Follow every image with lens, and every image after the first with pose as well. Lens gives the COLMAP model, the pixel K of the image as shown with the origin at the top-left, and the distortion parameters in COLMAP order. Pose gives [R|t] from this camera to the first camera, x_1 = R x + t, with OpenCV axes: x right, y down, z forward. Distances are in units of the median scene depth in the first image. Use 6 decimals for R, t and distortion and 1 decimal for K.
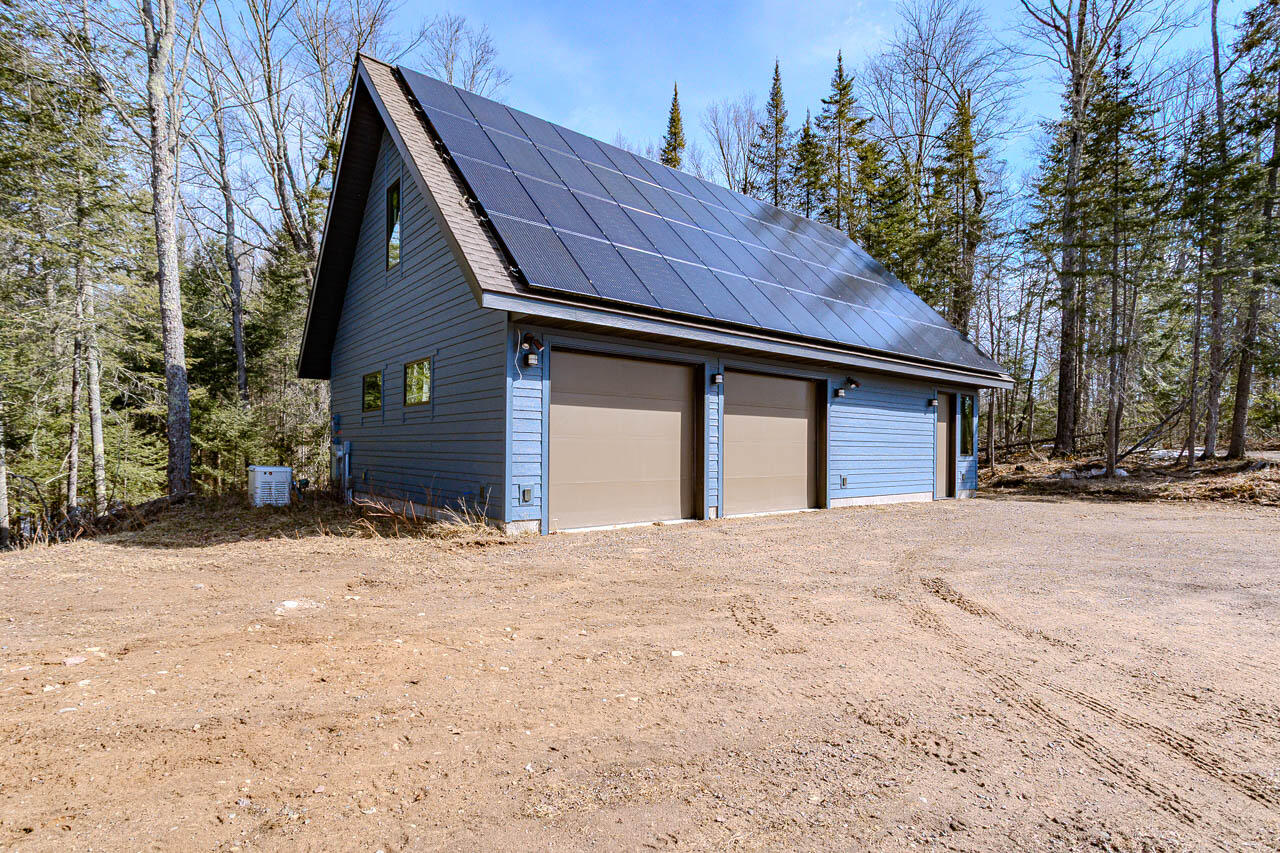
lens RADIAL K [[606.4, 0, 640.0], [0, 606.4, 426.5], [0, 0, 1]] dist [0.013929, -0.000224]
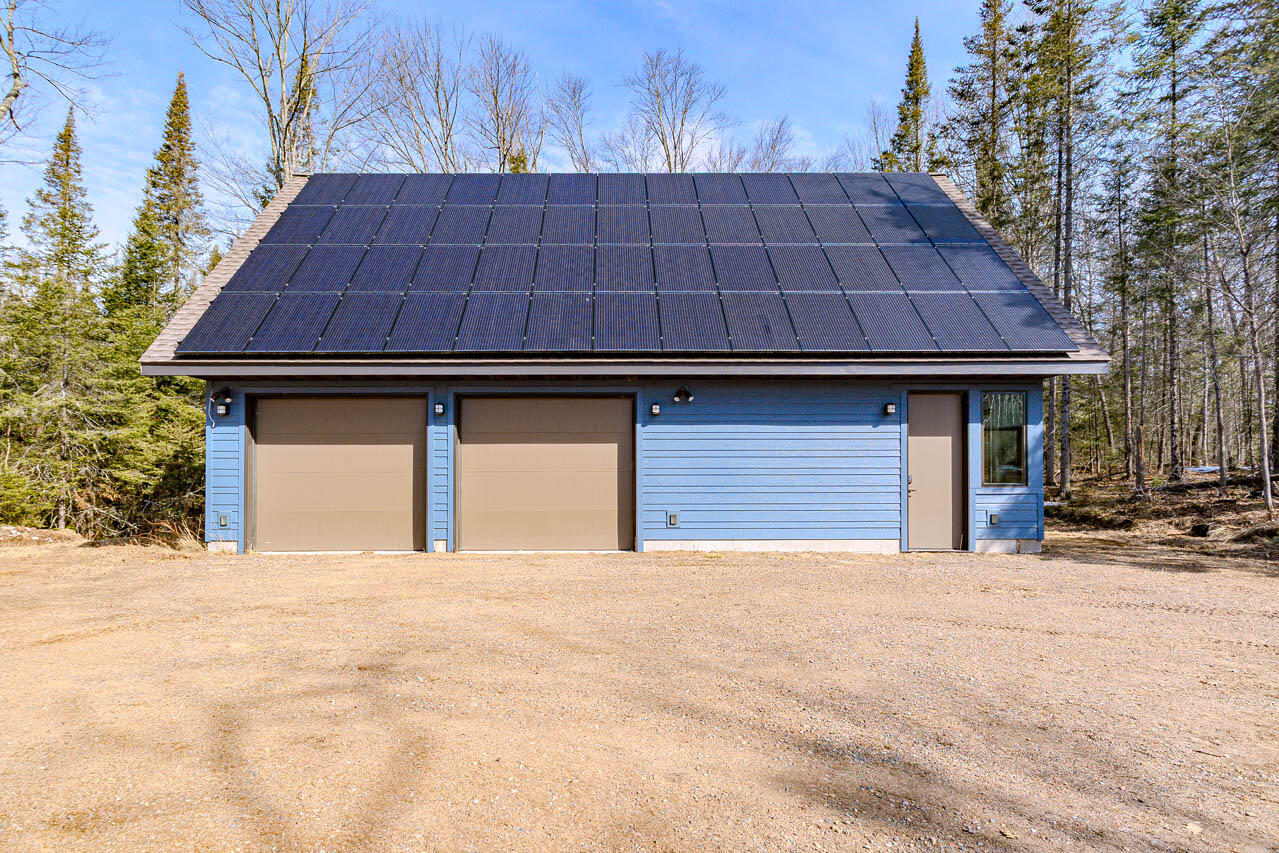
lens RADIAL K [[605.9, 0, 639.5], [0, 605.9, 426.5], [0, 0, 1]] dist [0.013929, -0.000224]
pose [[0.798927, -0.033731, -0.600481, 0.767590], [0.029882, 0.999419, -0.016384, -0.019366], [0.600685, -0.004854, 0.799471, 0.328628]]
